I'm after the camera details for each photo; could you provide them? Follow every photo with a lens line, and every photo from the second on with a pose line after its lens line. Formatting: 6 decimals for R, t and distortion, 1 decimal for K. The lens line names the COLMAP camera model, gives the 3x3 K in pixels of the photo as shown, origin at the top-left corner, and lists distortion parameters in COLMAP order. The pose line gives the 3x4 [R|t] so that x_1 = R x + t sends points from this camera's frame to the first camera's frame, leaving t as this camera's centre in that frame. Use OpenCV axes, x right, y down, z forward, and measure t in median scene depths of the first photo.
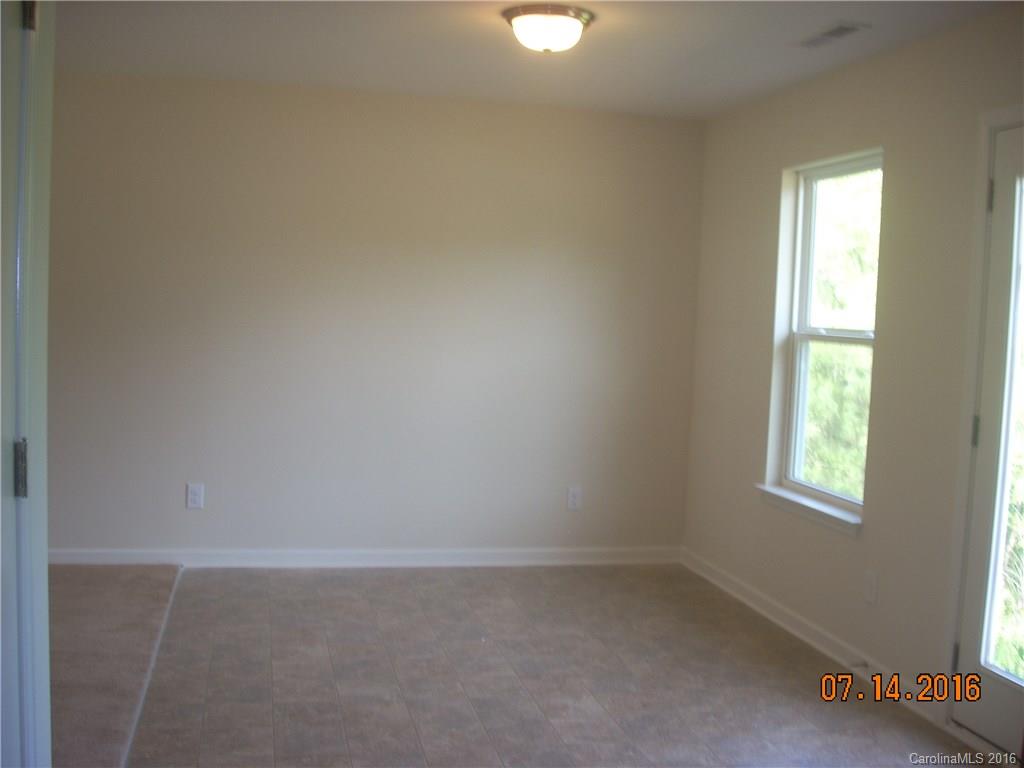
lens RADIAL K [[1089.2, 0, 512.0], [0, 1089.2, 384.0], [0, 0, 1]] dist [-0.139392, -0.002637]
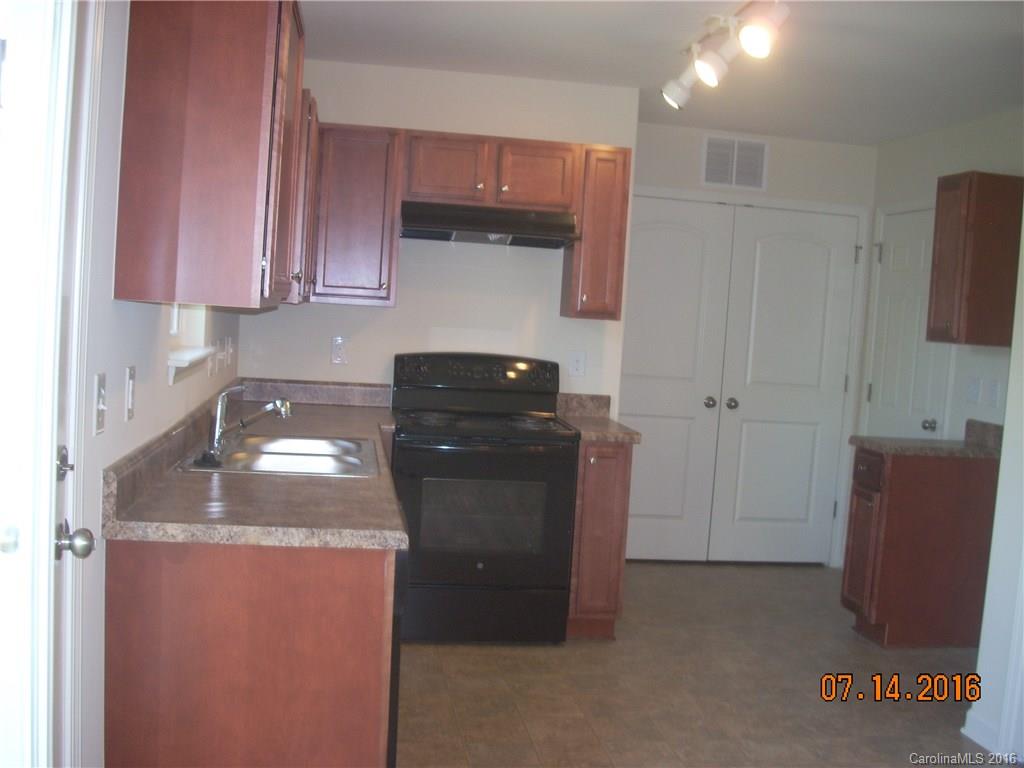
lens RADIAL K [[1089.2, 0, 512.0], [0, 1089.2, 384.0], [0, 0, 1]] dist [-0.139392, -0.002637]
pose [[-0.992286, -0.105719, 0.064750, 0.074382], [-0.095225, 0.984401, 0.147945, -0.157177], [-0.079381, 0.140638, -0.986874, 2.122758]]
